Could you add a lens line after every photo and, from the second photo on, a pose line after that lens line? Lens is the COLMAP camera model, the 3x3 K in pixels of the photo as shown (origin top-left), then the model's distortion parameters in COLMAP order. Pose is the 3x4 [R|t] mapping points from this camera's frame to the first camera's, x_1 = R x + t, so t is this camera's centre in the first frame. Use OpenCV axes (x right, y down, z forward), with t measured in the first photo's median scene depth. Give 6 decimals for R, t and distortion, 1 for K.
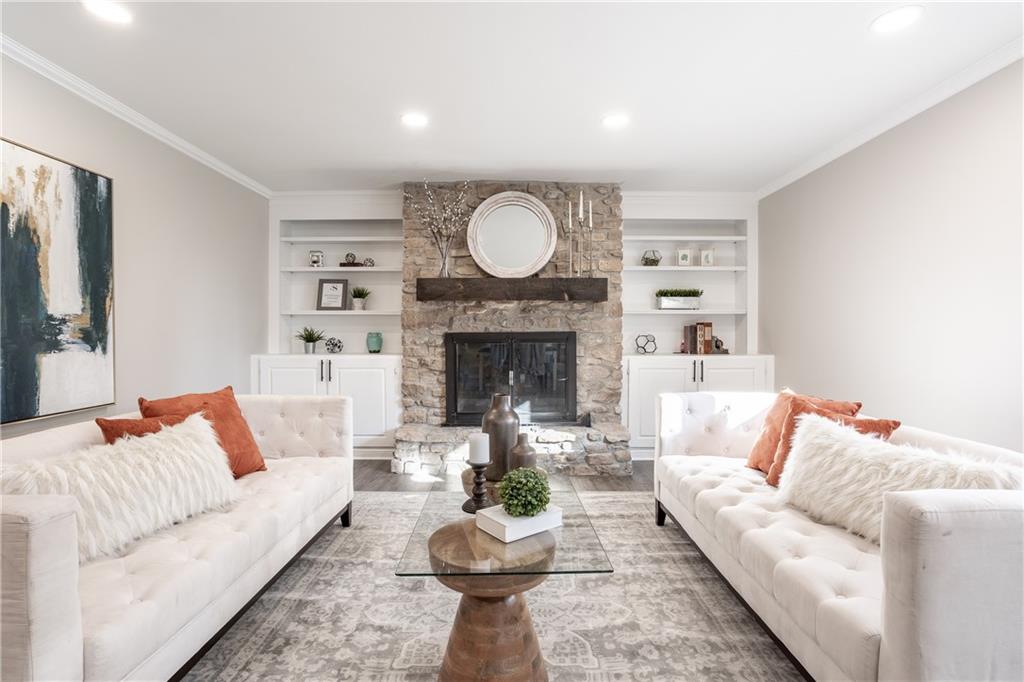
lens RADIAL K [[493.8, 0, 510.0], [0, 493.8, 340.1], [0, 0, 1]] dist [-0.036552, 0.018592]
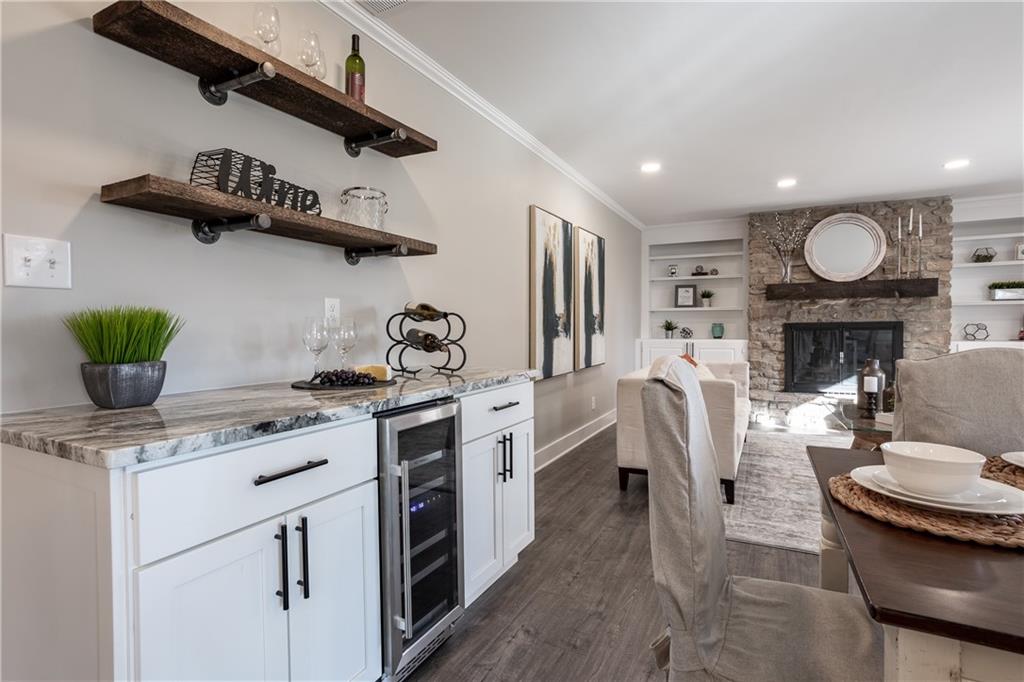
lens RADIAL K [[493.8, 0, 515.8], [0, 493.8, 338.2], [0, 0, 1]] dist [-0.036552, 0.018592]
pose [[0.891491, 0.006268, -0.452994, -0.178556], [-0.000271, 0.999911, 0.013302, 0.009001], [0.453038, -0.011736, 0.891414, -0.519283]]
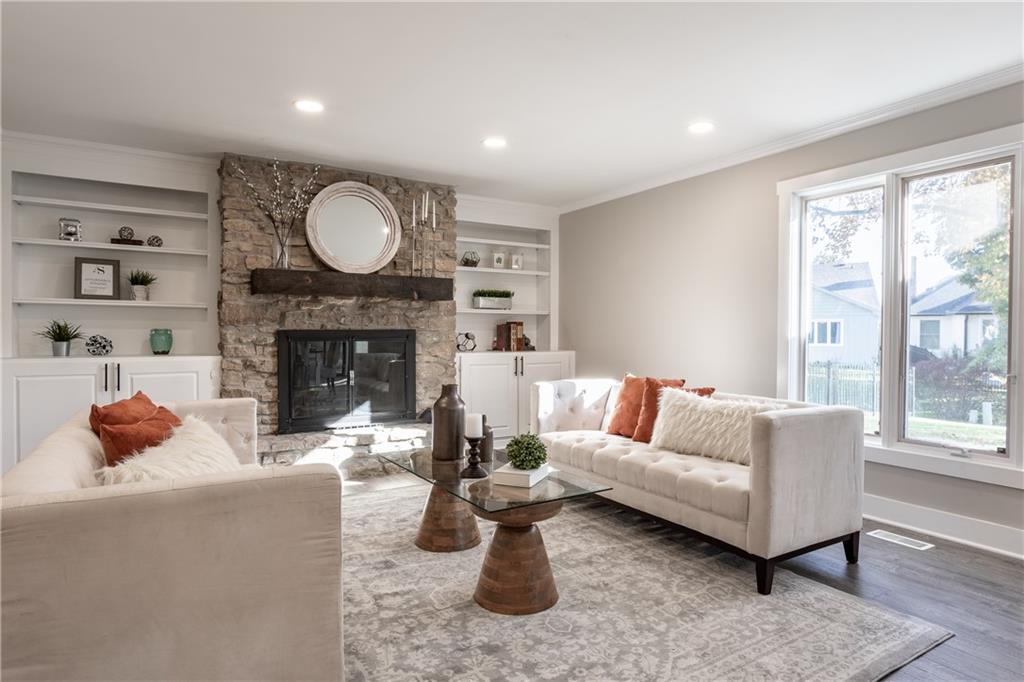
lens RADIAL K [[586.9, 0, 519.2], [0, 586.9, 336.8], [0, 0, 1]] dist [-0.025868, 0.008035]
pose [[0.853882, 0.000117, 0.520466, -0.305334], [0.001819, 0.999993, -0.003209, 0.001765], [-0.520463, 0.003687, 0.853876, -0.125430]]
